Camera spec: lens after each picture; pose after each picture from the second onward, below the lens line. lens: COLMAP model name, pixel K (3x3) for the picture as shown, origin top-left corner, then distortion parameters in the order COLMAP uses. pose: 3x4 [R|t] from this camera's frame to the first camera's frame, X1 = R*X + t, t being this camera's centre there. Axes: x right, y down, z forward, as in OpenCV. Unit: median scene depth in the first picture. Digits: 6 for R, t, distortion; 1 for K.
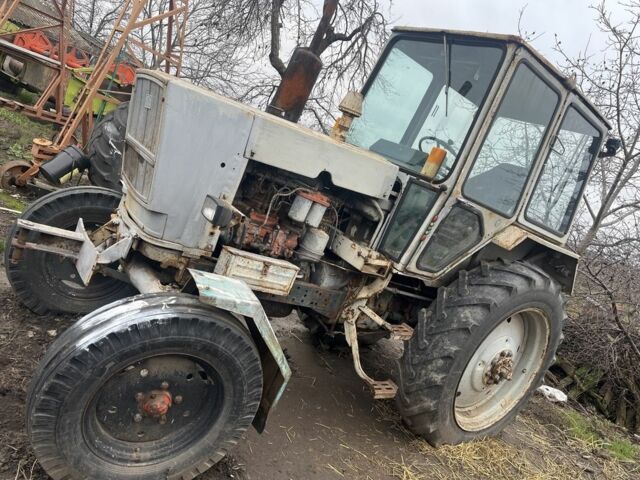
lens RADIAL K [[480.2, 0, 320.0], [0, 480.2, 240.0], [0, 0, 1]] dist [0.005797, -0.003035]
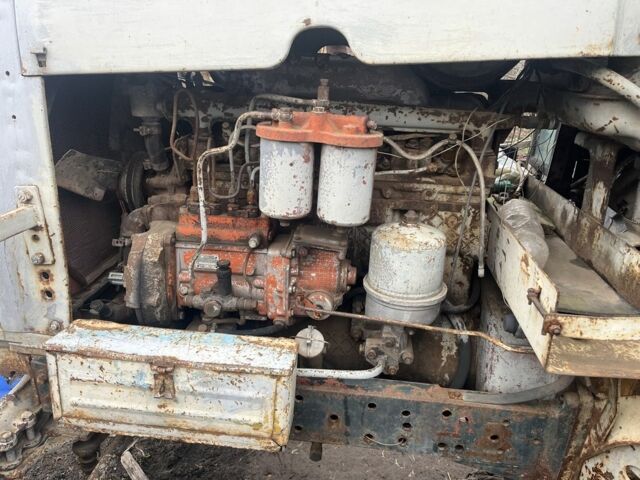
lens RADIAL K [[480.2, 0, 320.0], [0, 480.2, 240.0], [0, 0, 1]] dist [0.005797, -0.003035]
pose [[0.687273, -0.132813, -0.714155, 0.210655], [0.145740, 0.988364, -0.043554, -0.006516], [0.711629, -0.074147, 0.698632, 0.837751]]
